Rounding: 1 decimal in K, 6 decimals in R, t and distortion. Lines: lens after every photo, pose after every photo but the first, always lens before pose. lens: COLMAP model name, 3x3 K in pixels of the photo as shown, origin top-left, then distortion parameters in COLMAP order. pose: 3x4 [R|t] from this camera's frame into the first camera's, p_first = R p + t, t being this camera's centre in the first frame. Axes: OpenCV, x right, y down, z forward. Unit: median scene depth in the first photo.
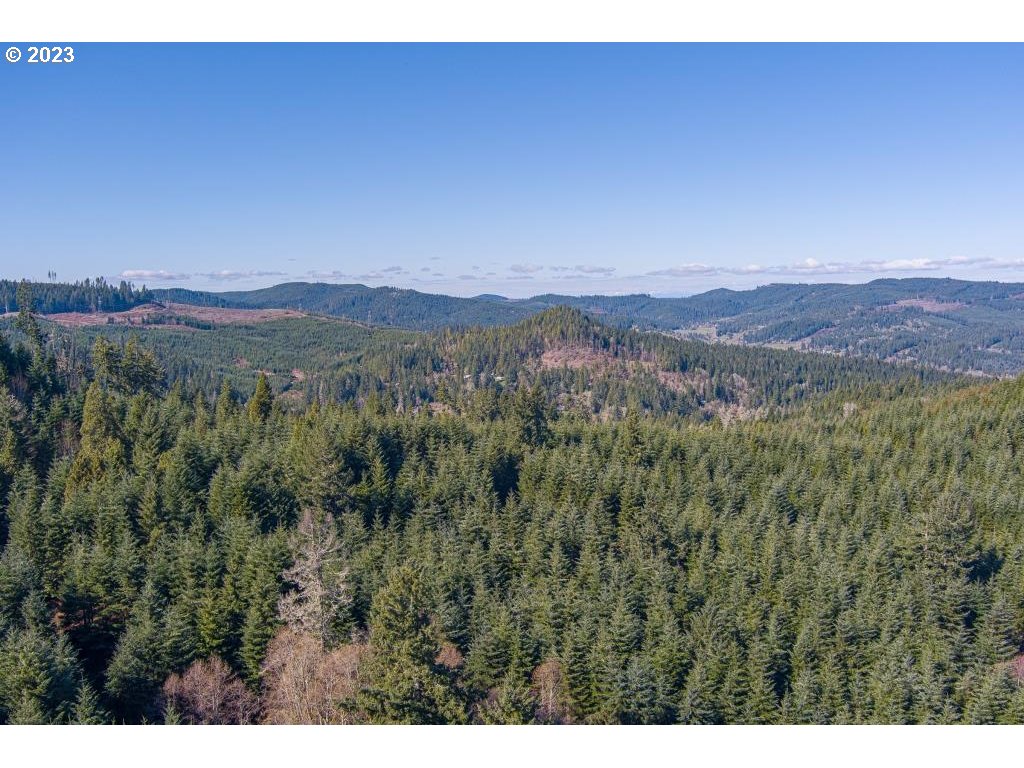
lens RADIAL K [[833.6, 0, 512.4], [0, 833.6, 385.0], [0, 0, 1]] dist [-0.078633, 0.023394]
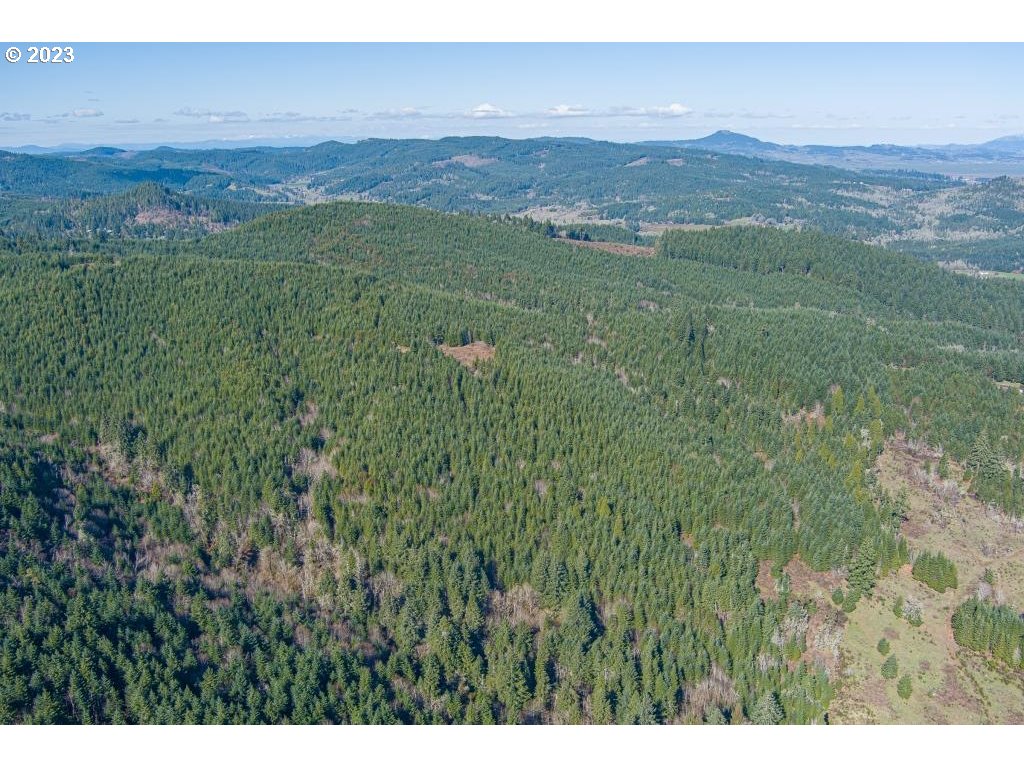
lens RADIAL K [[833.6, 0, 511.5], [0, 833.6, 385.1], [0, 0, 1]] dist [-0.078633, 0.023394]
pose [[0.914540, -0.108879, 0.389567, 0.022679], [0.035822, 0.981109, 0.190112, 0.005669], [-0.402906, -0.159910, 0.901163, -0.385985]]
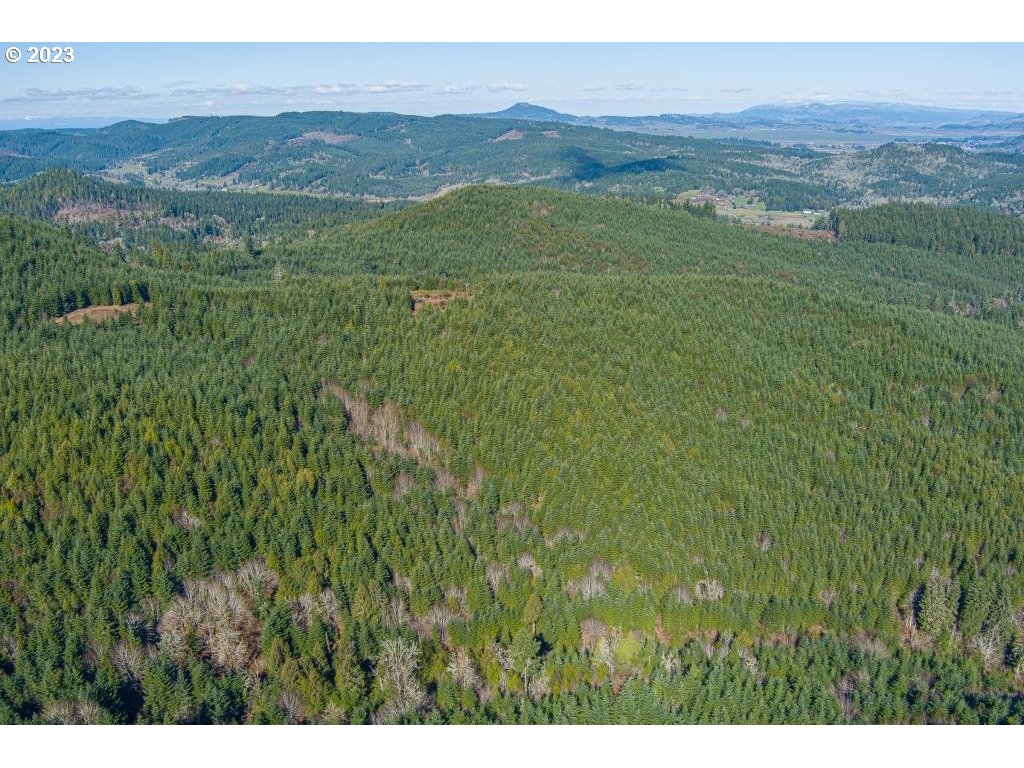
lens RADIAL K [[833.6, 0, 512.5], [0, 833.6, 383.3], [0, 0, 1]] dist [-0.078633, 0.023394]
pose [[0.774412, -0.194985, 0.601887, -0.108870], [0.066872, 0.971222, 0.228594, -0.009924], [-0.629138, -0.136776, 0.765165, -0.195095]]
